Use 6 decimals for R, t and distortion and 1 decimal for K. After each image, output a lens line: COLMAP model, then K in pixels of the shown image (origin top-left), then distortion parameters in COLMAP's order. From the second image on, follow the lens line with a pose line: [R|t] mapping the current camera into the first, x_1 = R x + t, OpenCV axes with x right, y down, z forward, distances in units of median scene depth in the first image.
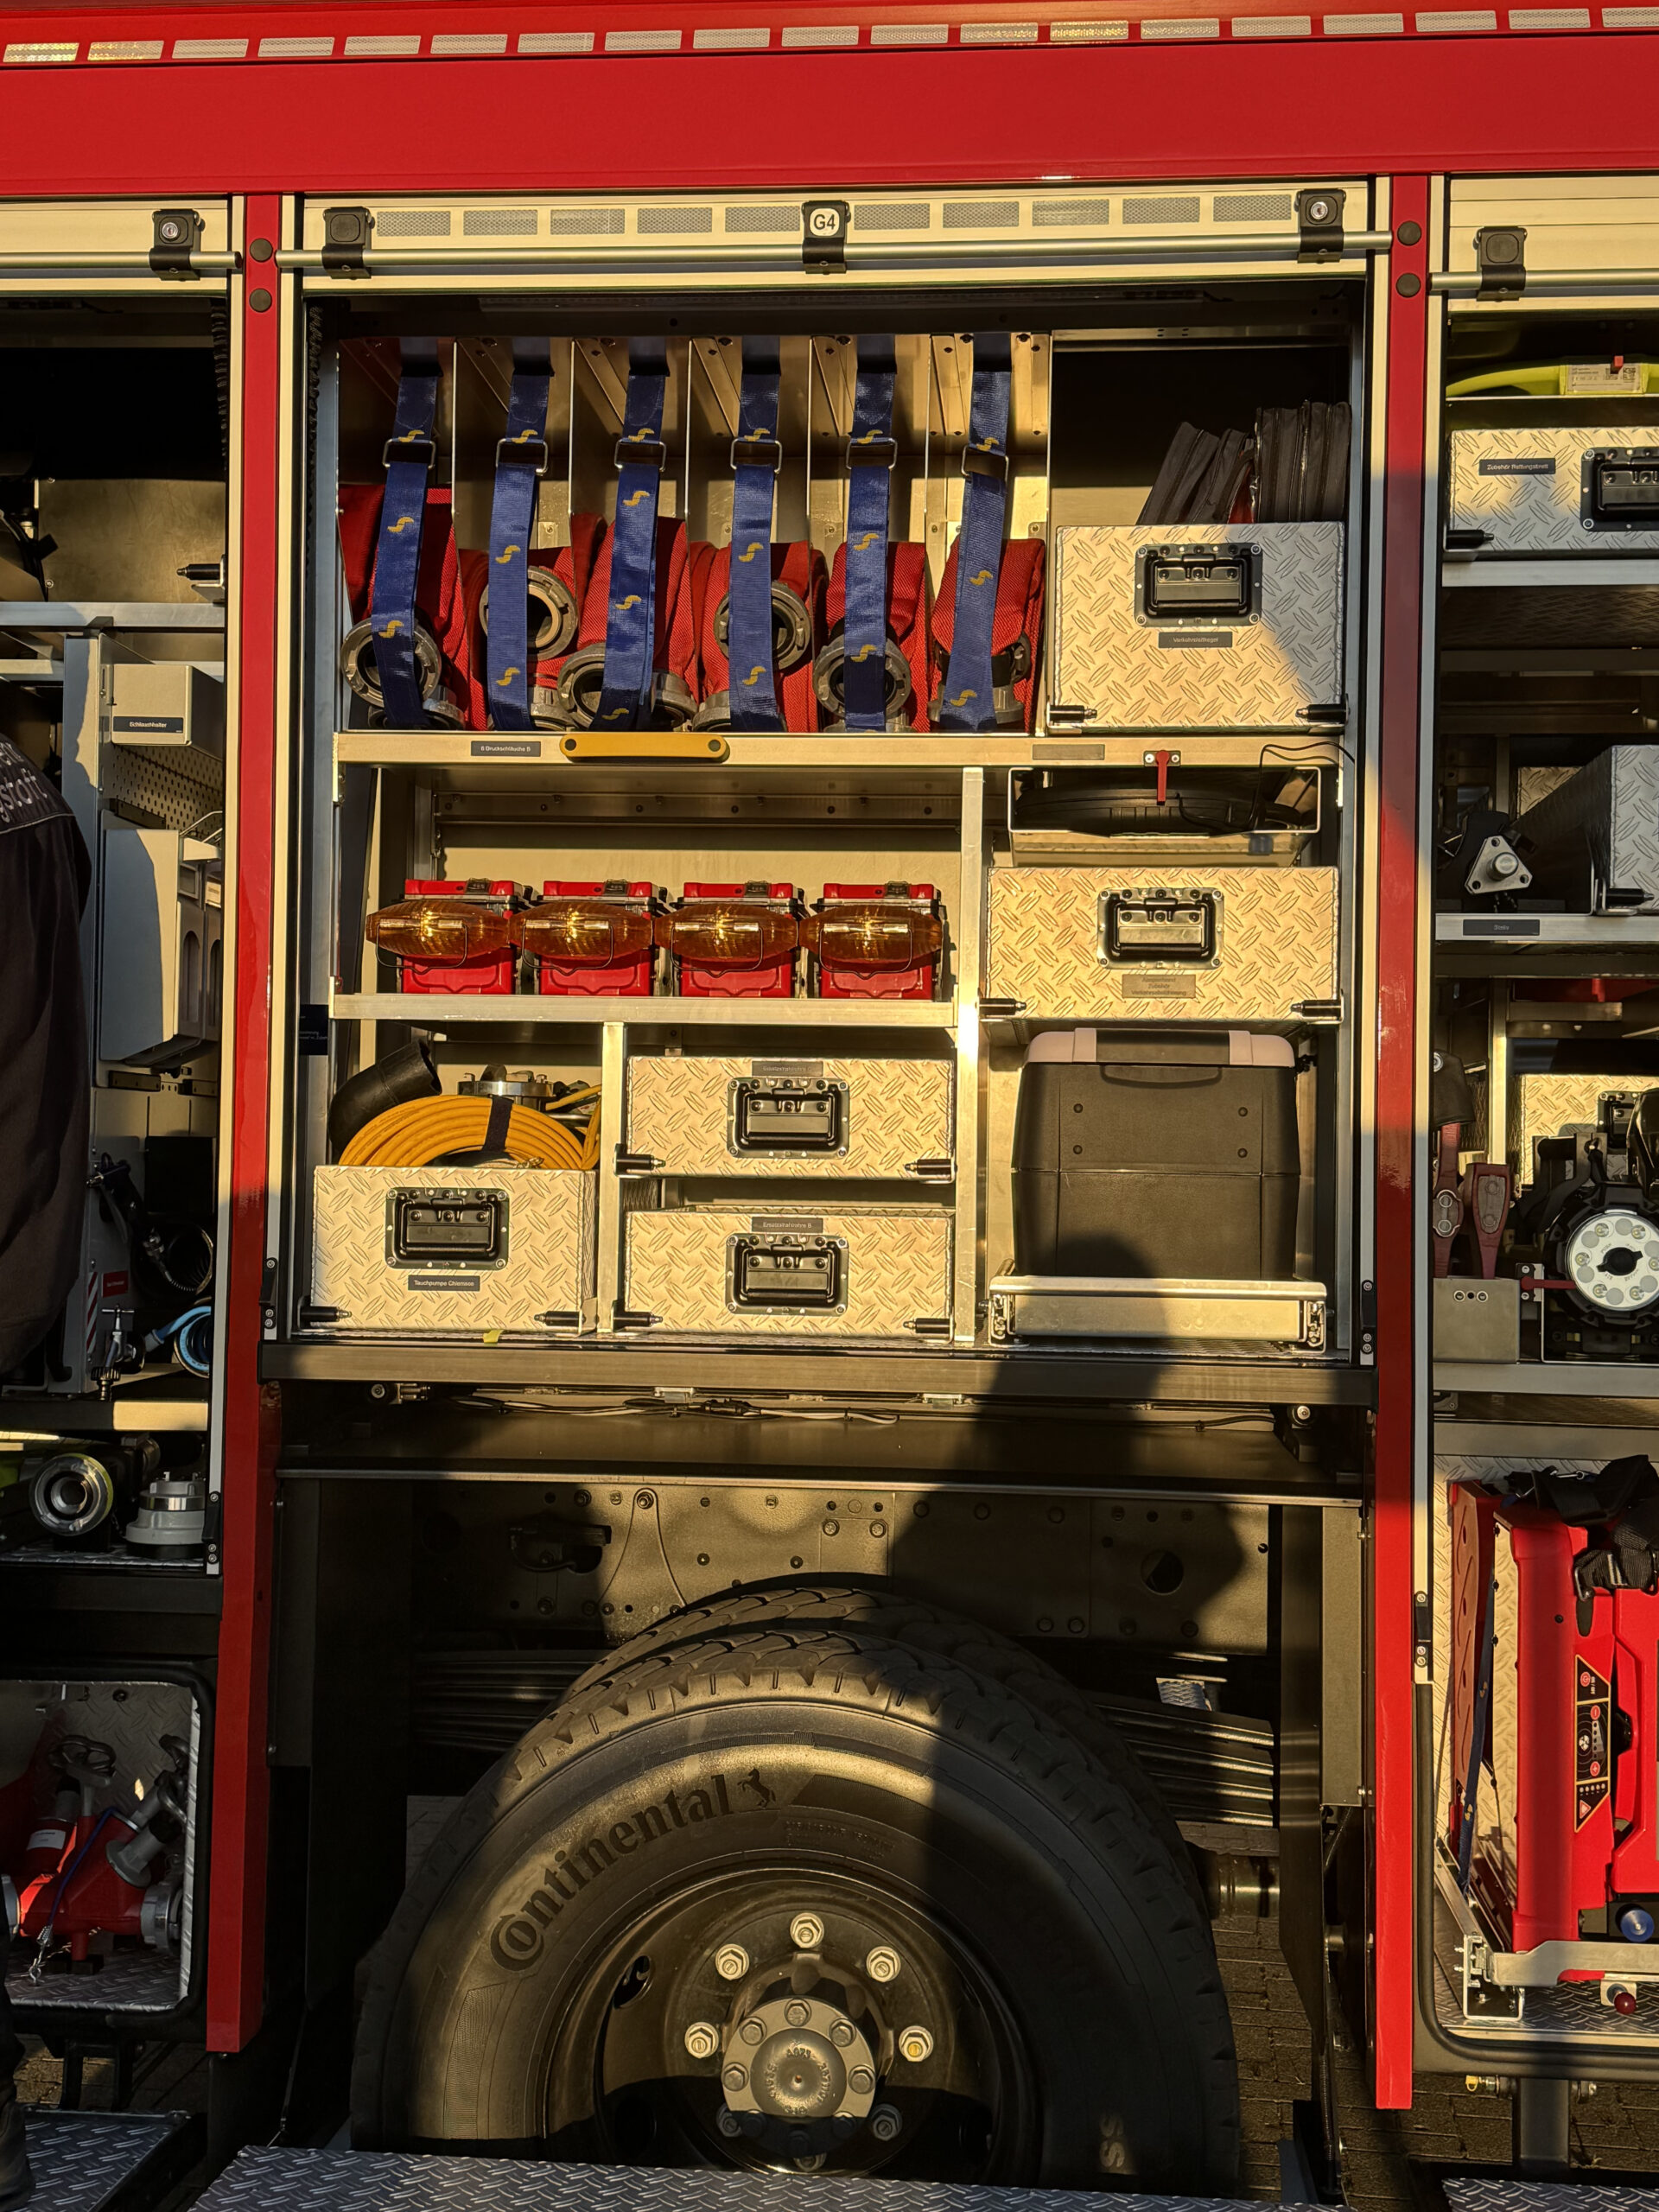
lens RADIAL K [[2530.3, 0, 825.3], [0, 2530.3, 1107.3], [0, 0, 1]] dist [0.108927, 0.000000]
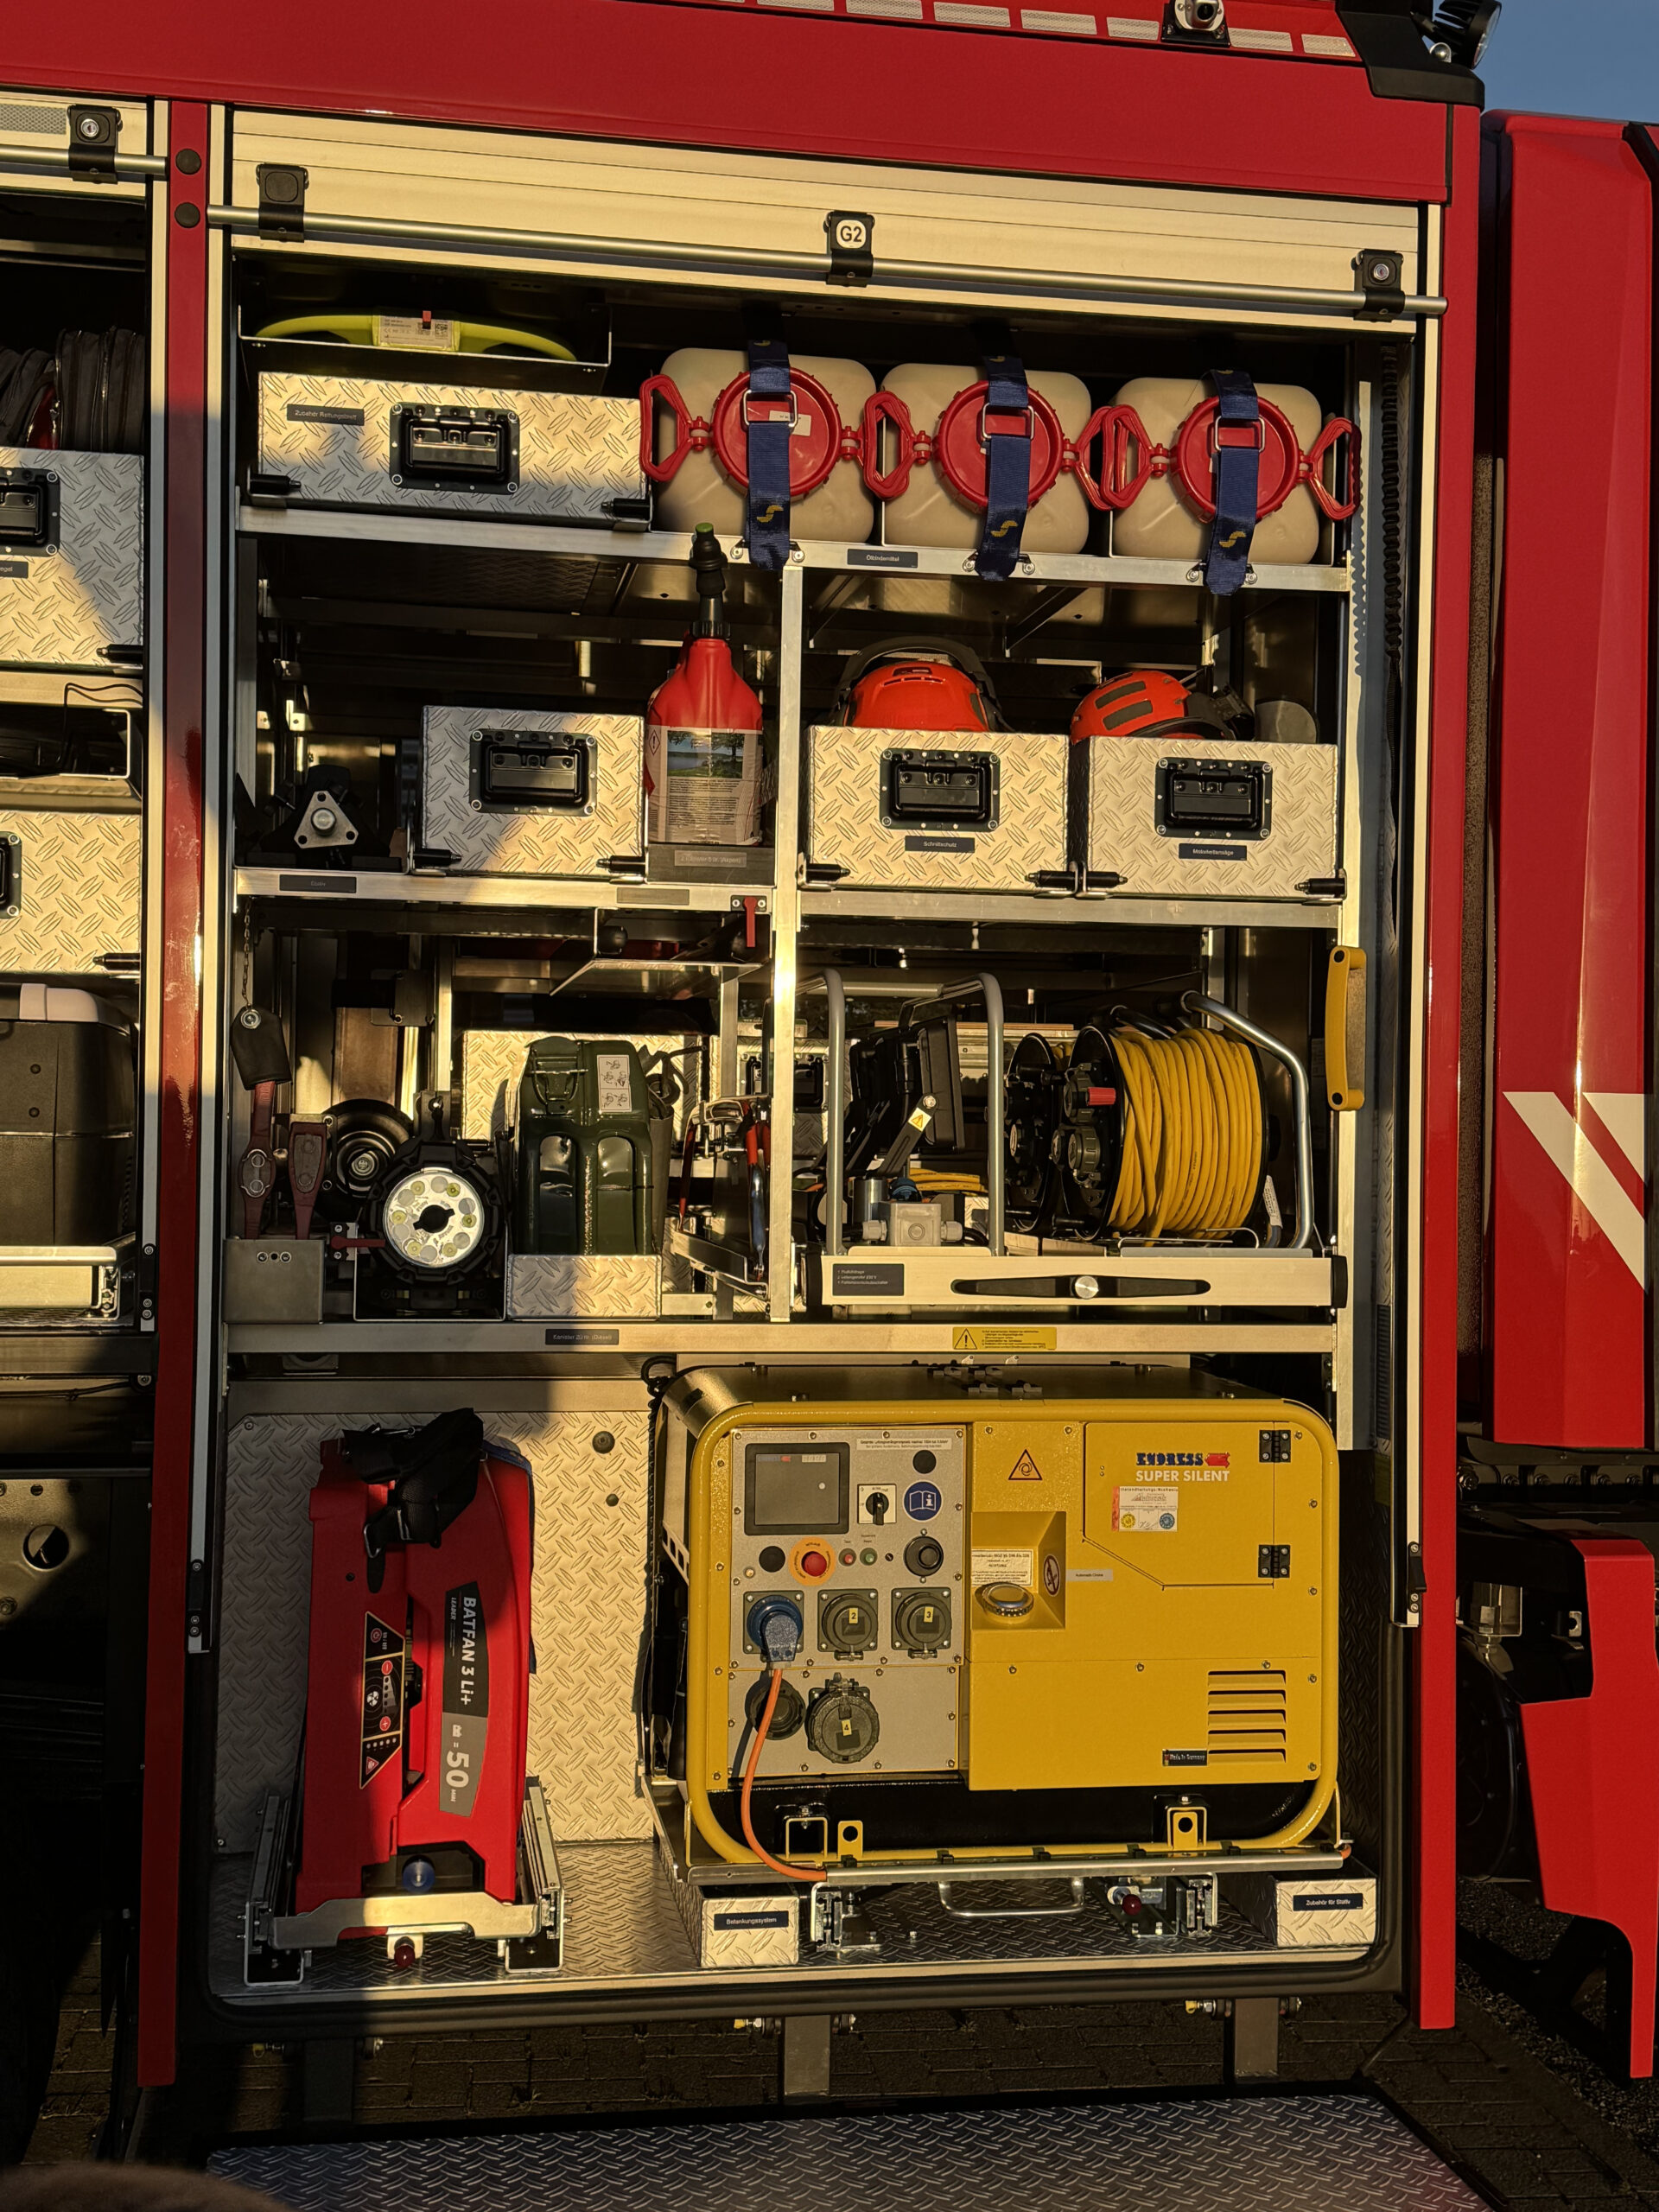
lens RADIAL K [[2530.3, 0, 826.9], [0, 2530.3, 1099.9], [0, 0, 1]] dist [0.108927, 0.000000]
pose [[0.970017, 0.001406, 0.243034, 0.218428], [-0.006366, 0.999787, 0.019625, -0.007280], [-0.242955, -0.020584, 0.969819, -0.004959]]
